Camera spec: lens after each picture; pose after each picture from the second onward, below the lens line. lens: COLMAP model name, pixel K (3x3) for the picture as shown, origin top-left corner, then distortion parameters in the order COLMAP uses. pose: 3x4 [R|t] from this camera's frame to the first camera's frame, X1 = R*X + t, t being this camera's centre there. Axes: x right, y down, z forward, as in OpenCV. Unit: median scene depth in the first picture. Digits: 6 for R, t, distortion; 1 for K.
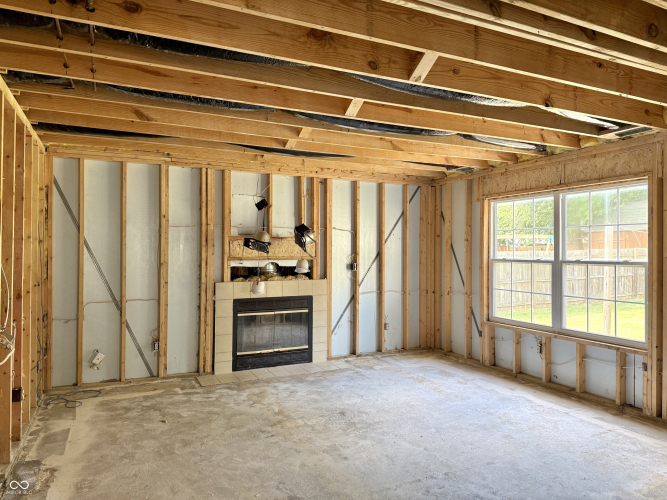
lens RADIAL K [[474.2, 0, 333.5], [0, 474.2, 245.2], [0, 0, 1]] dist [0.076454, -0.084728]
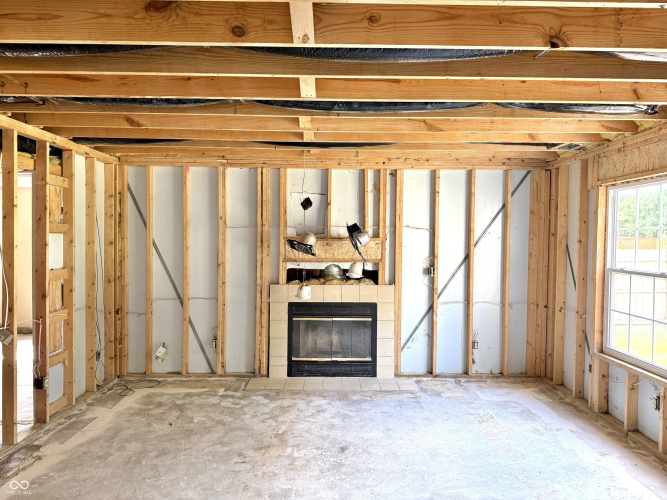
lens RADIAL K [[474.2, 0, 327.2], [0, 474.2, 250.2], [0, 0, 1]] dist [0.076454, -0.084728]
pose [[0.907952, 0.013825, -0.418846, 0.274140], [-0.000289, 0.999476, 0.032363, -0.024180], [0.419074, -0.029263, 0.907481, 0.174753]]
